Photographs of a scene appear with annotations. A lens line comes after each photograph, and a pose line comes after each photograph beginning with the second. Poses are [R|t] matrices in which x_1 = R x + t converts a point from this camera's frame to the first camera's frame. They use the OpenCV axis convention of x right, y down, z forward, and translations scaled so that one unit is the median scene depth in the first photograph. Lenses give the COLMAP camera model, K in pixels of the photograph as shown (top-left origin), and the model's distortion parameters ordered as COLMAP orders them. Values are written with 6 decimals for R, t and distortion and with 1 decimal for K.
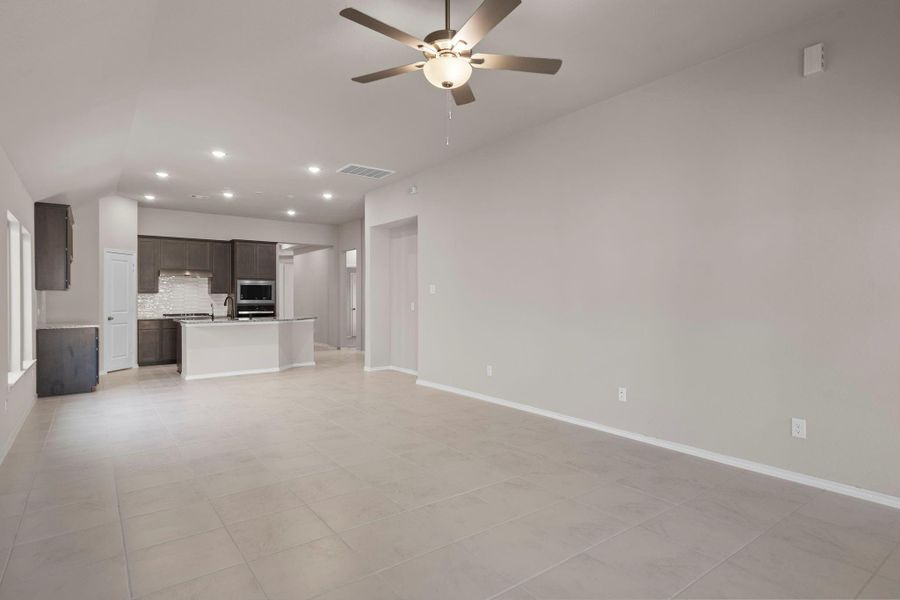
lens RADIAL K [[472.5, 0, 450.0], [0, 472.5, 300.0], [0, 0, 1]] dist [0.001992, 0.000512]
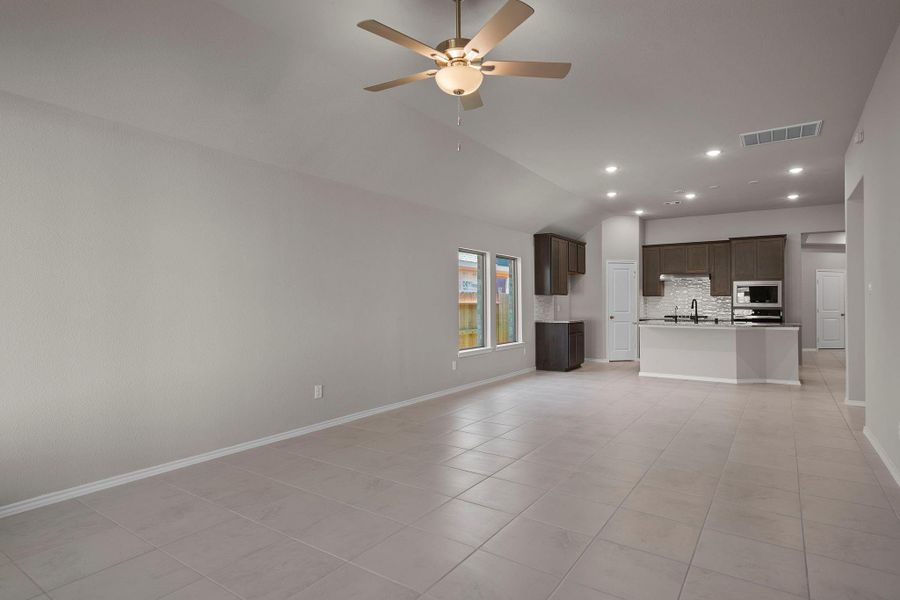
lens RADIAL K [[484.9, 0, 450.0], [0, 484.9, 300.0], [0, 0, 1]] dist [-0.000661, -0.000464]
pose [[0.318821, -0.002208, -0.947812, 0.324085], [-0.007866, 0.999957, -0.004976, 0.003674], [0.947782, 0.009042, 0.318790, 0.202190]]
